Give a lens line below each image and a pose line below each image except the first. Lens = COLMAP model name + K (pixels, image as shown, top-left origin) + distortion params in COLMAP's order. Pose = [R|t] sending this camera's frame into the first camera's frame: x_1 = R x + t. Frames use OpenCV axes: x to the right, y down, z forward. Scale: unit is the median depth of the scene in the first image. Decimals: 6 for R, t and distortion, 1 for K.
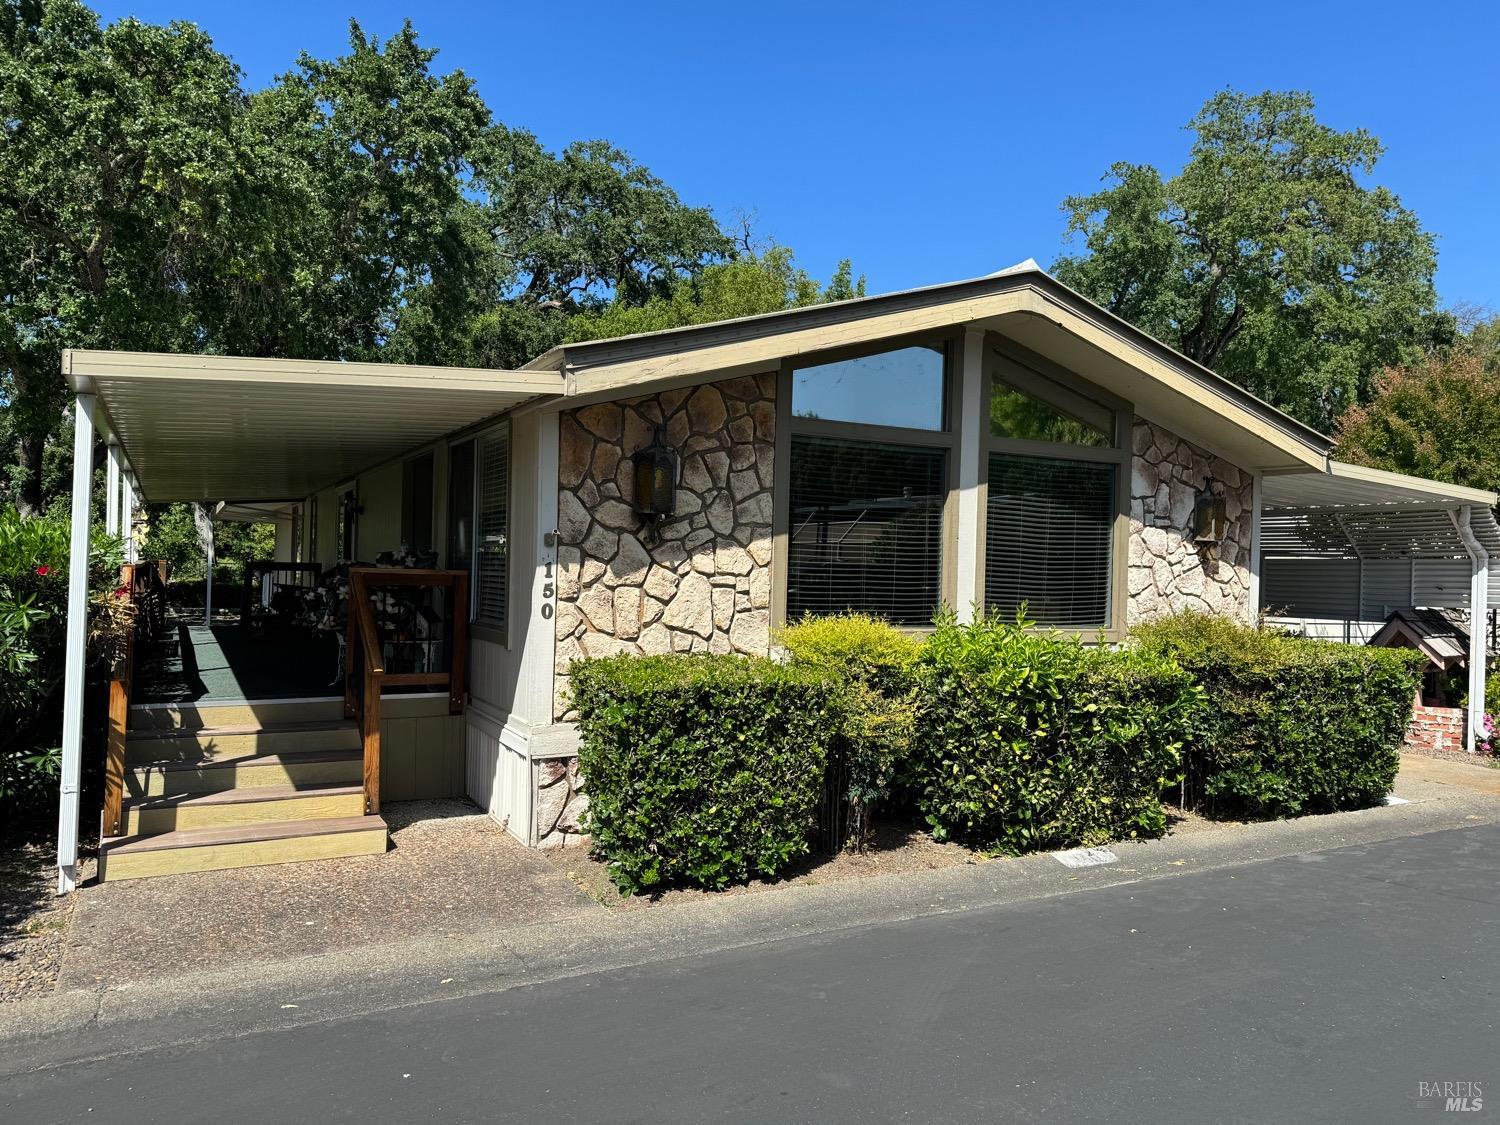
lens RADIAL K [[1049.0, 0, 746.4], [0, 1049.0, 556.1], [0, 0, 1]] dist [0.087371, -0.104956]
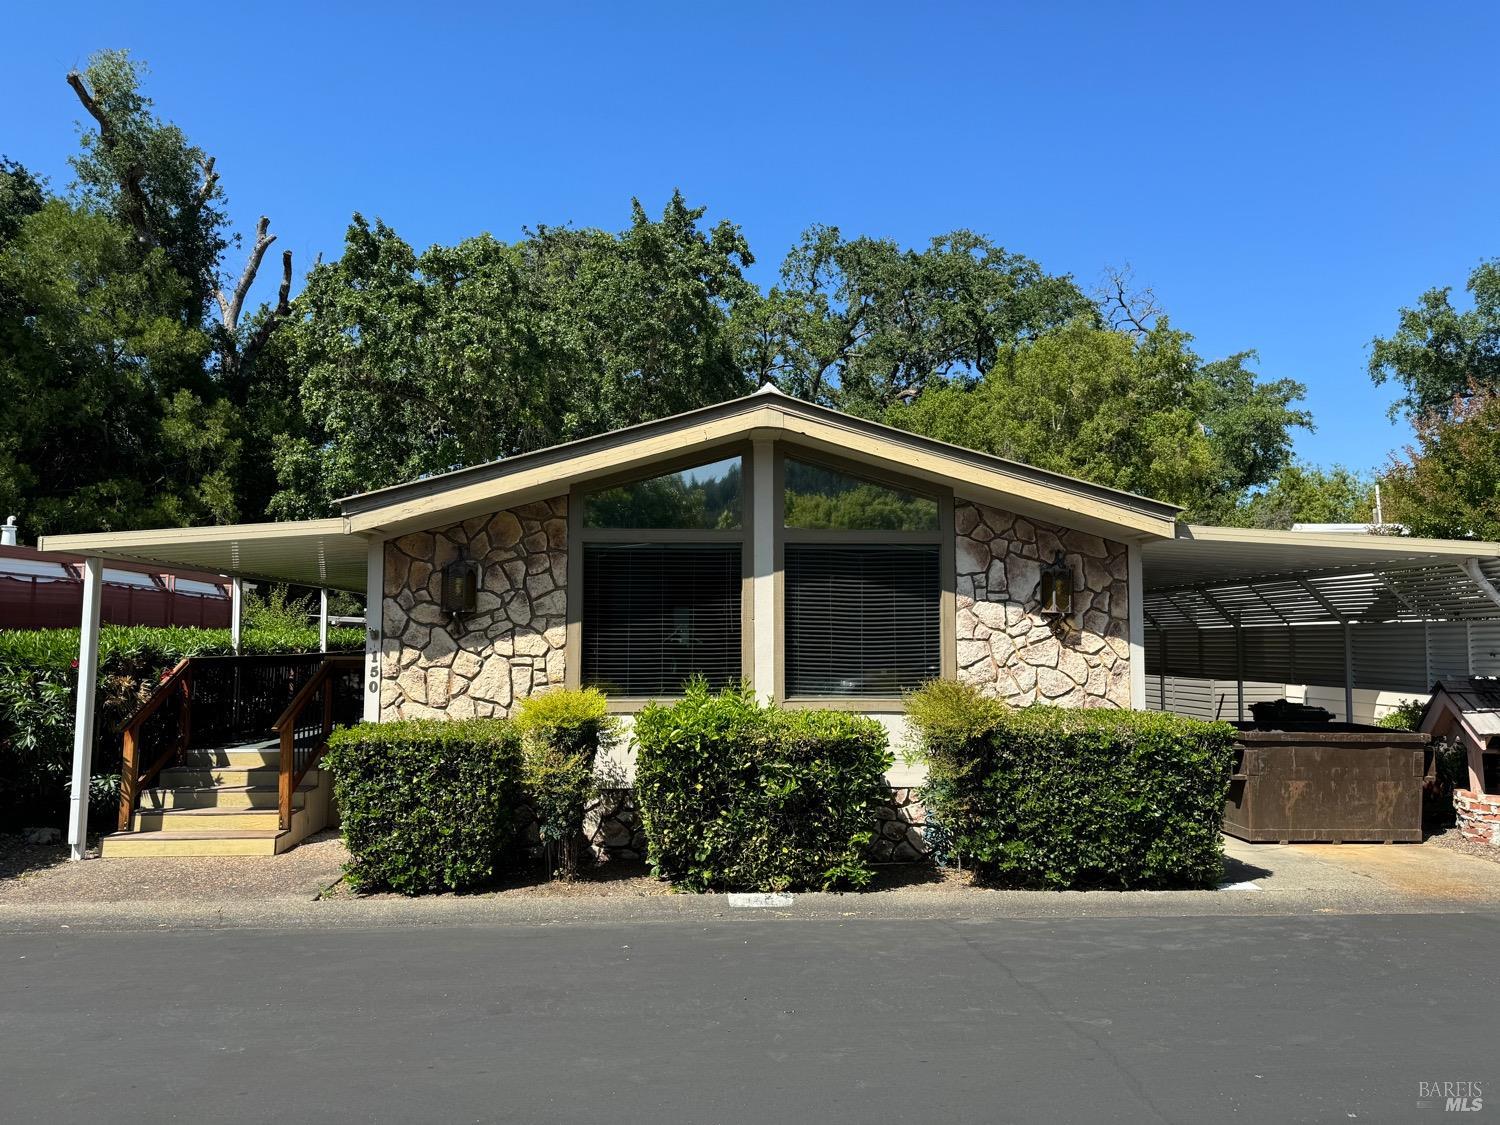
lens RADIAL K [[1046.7, 0, 754.1], [0, 1046.7, 549.2], [0, 0, 1]] dist [0.154904, -0.276025]
pose [[0.906265, -0.059200, -0.418544, 0.769467], [0.026856, 0.996208, -0.082755, 0.001706], [0.421856, 0.063758, 0.904418, -0.053281]]
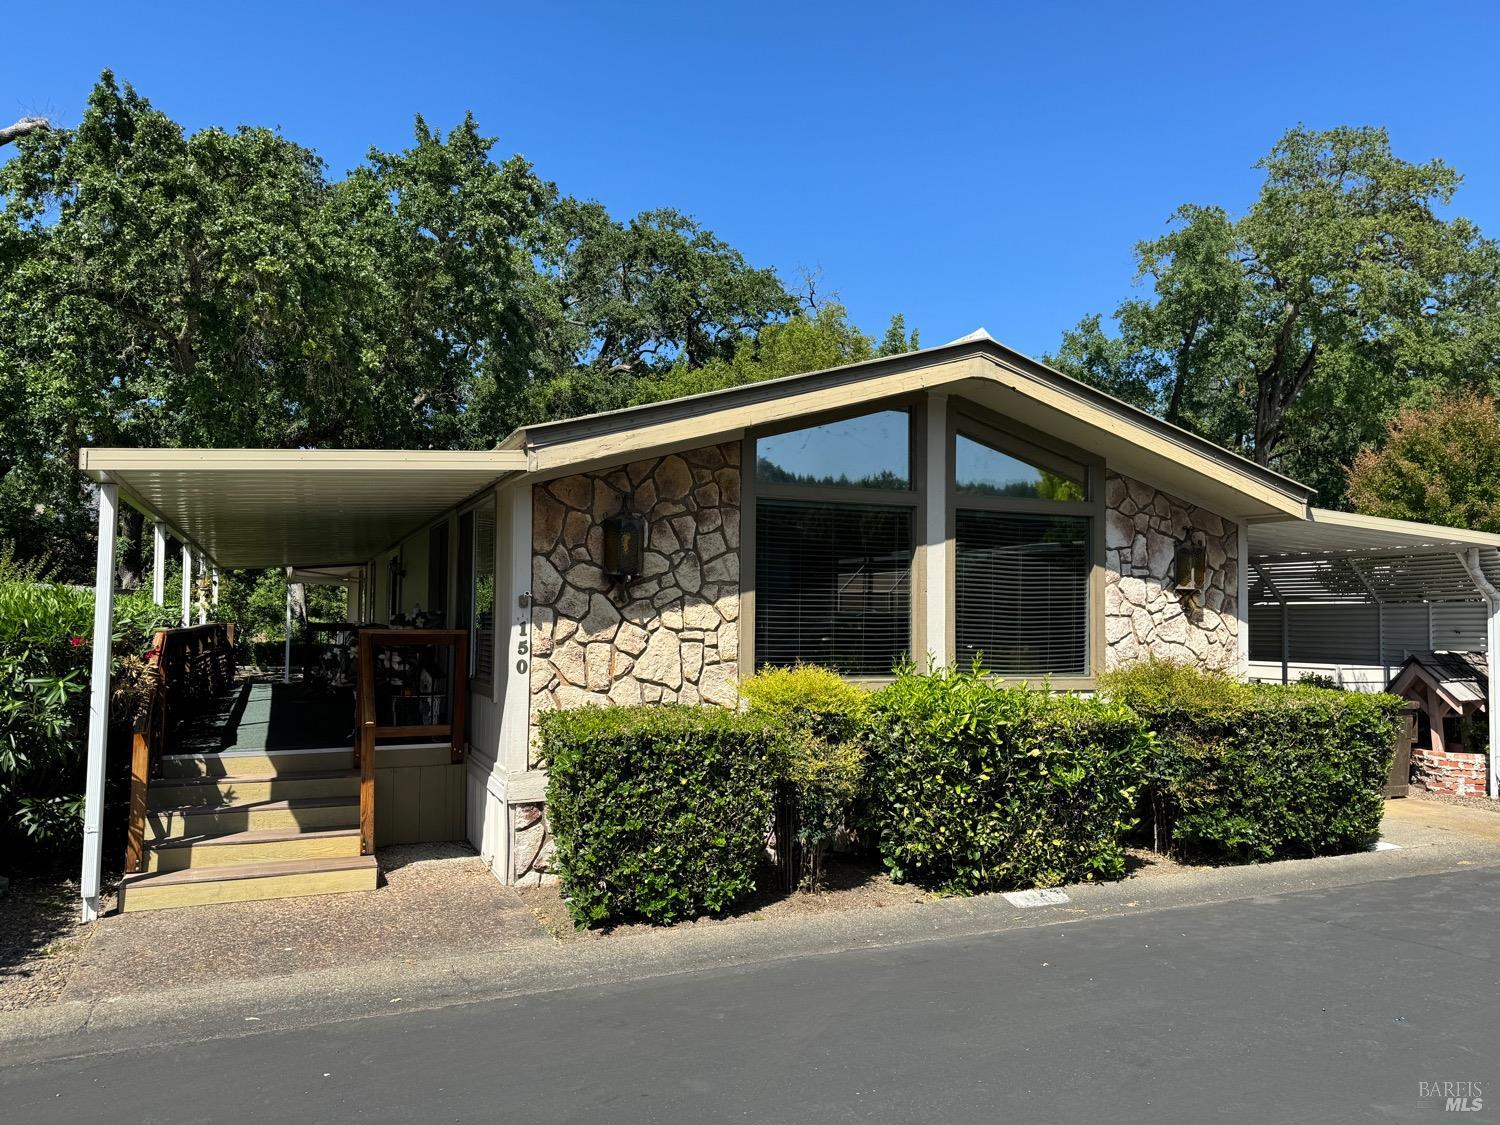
lens RADIAL K [[1049.7, 0, 746.3], [0, 1049.7, 564.9], [0, 0, 1]] dist [0.085190, -0.100662]
pose [[0.996505, -0.020327, -0.081024, 0.120046], [0.017024, 0.999004, -0.041255, -0.003627], [0.081782, 0.039732, 0.995858, -0.066990]]
